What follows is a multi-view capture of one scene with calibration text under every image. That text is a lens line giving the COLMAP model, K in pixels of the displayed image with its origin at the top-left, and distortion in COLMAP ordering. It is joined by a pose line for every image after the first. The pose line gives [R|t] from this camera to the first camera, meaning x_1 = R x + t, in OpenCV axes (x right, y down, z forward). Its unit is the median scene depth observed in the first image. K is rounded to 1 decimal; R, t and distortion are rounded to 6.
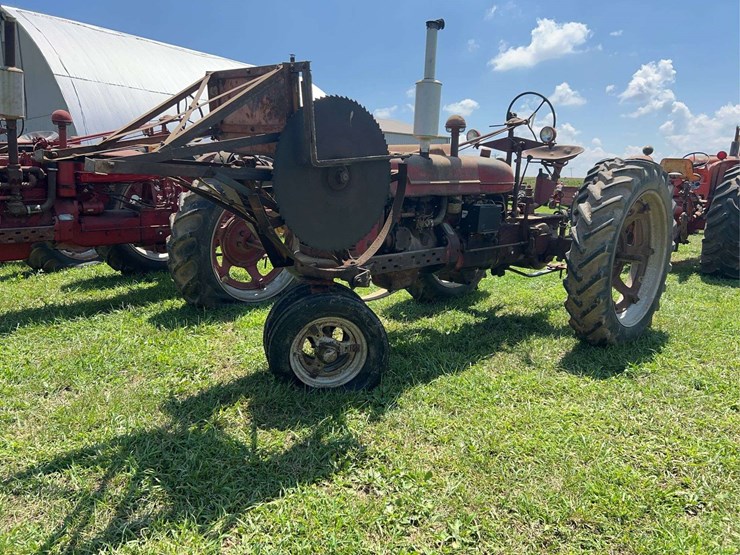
lens RADIAL K [[566.0, 0, 374.2], [0, 566.0, 279.6], [0, 0, 1]] dist [0.016944, -0.008928]
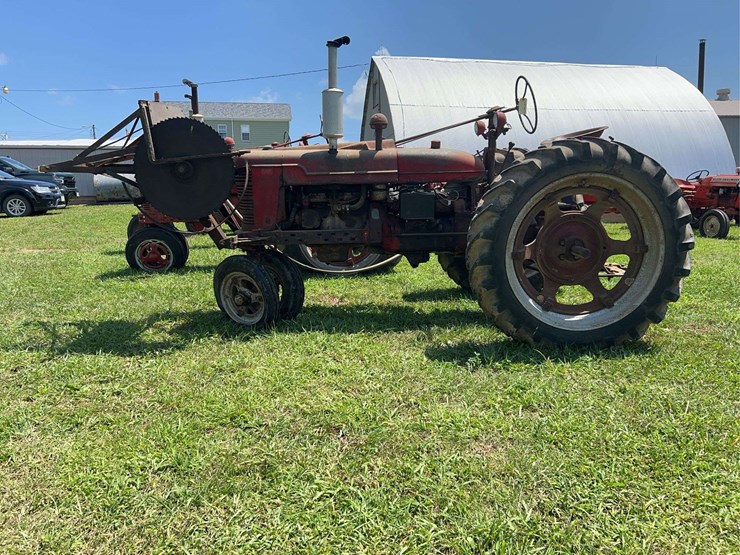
lens RADIAL K [[566.4, 0, 371.3], [0, 566.4, 280.0], [0, 0, 1]] dist [0.042059, -0.047069]
pose [[0.732915, 0.089509, -0.674406, 0.753736], [-0.096038, 0.994993, 0.027688, 0.010654], [0.673508, 0.044476, 0.737841, 0.128257]]
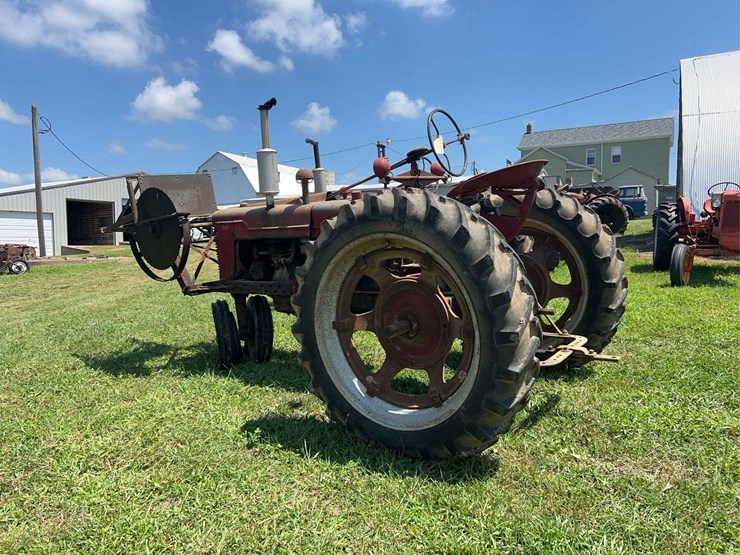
lens RADIAL K [[564.4, 0, 368.3], [0, 564.4, 274.8], [0, 0, 1]] dist [0.048046, -0.065796]
pose [[0.152916, 0.074963, -0.985392, 1.042105], [-0.130772, 0.989885, 0.055011, -0.126914], [0.979549, 0.120450, 0.161172, 0.779278]]
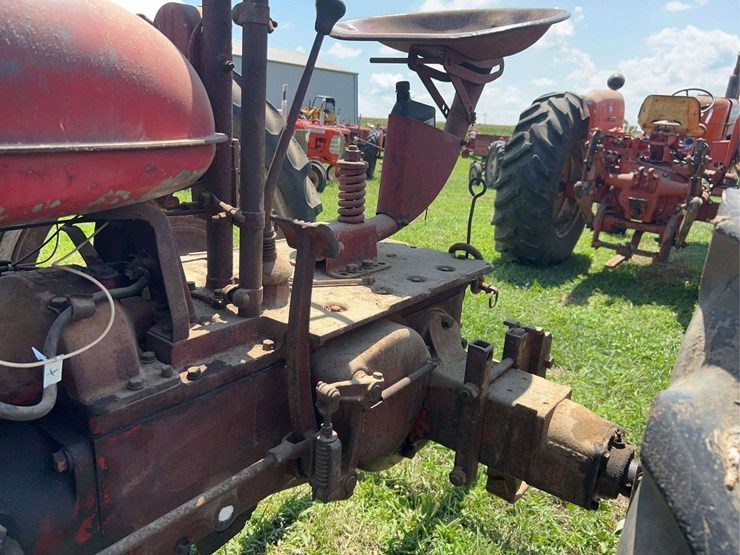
lens RADIAL K [[564.4, 0, 368.3], [0, 564.4, 274.8], [0, 0, 1]] dist [0.048046, -0.065796]
pose [[0.990556, -0.003626, 0.137058, 0.253194], [-0.008601, 0.996038, 0.088511, -0.136990], [-0.136836, -0.088854, 0.986601, 0.773130]]
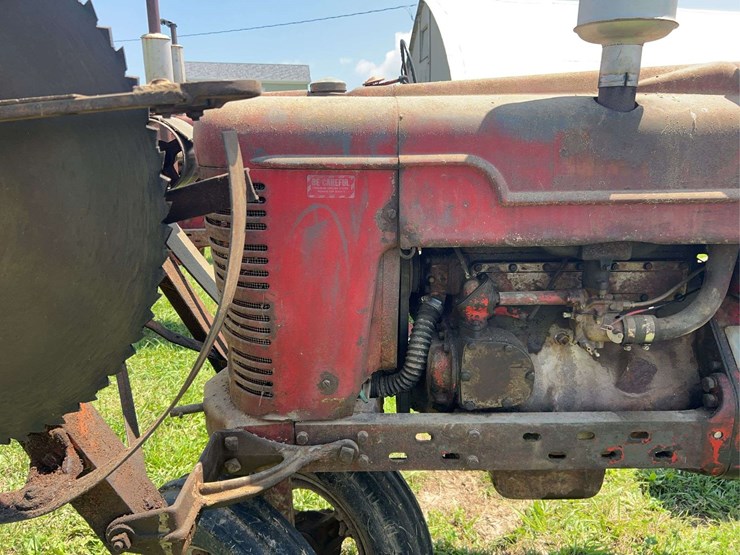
lens RADIAL K [[564.4, 0, 368.3], [0, 564.4, 274.8], [0, 0, 1]] dist [0.048046, -0.065796]
pose [[0.710291, 0.132894, -0.691249, 0.157555], [-0.109901, 0.990911, 0.077576, -0.106858], [0.695276, 0.020867, 0.718440, 0.541737]]
